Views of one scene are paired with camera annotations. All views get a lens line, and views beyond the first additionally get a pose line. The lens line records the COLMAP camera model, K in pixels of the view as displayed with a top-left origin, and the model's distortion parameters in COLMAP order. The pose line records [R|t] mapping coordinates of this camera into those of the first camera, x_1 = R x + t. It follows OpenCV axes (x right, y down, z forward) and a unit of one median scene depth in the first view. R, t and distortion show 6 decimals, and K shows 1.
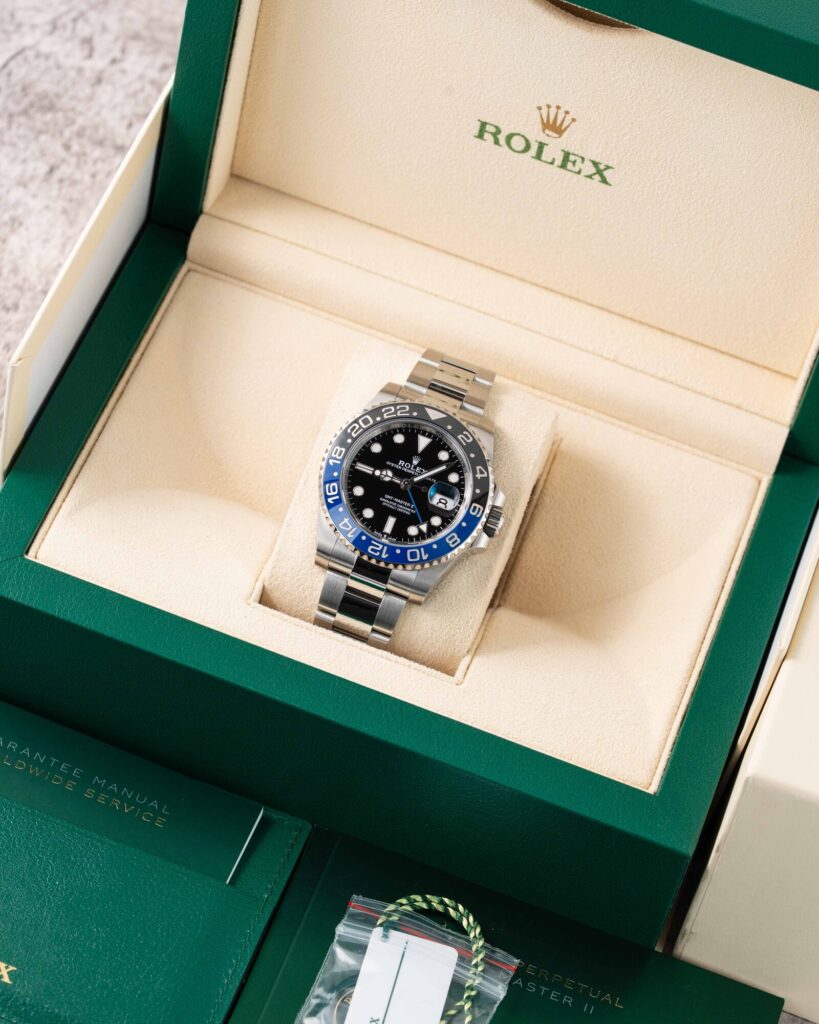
lens RADIAL K [[4211.5, 0, 409.5], [0, 4211.5, 512.0], [0, 0, 1]] dist [-0.097529, 0.953670]
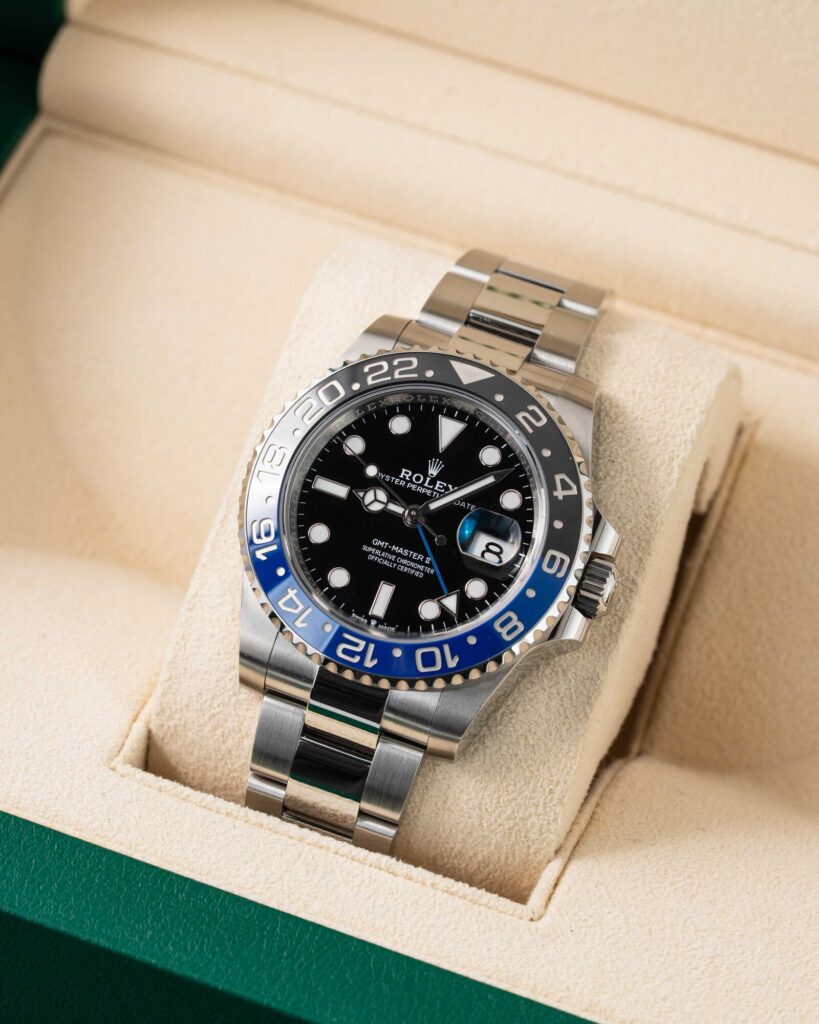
lens RADIAL K [[4211.5, 0, 409.5], [0, 4211.5, 512.0], [0, 0, 1]] dist [-0.097529, 0.953670]
pose [[0.991217, -0.036914, -0.126990, 0.061050], [0.033811, 0.999077, -0.026504, 0.005937], [0.127852, 0.021978, 0.991550, 0.509657]]
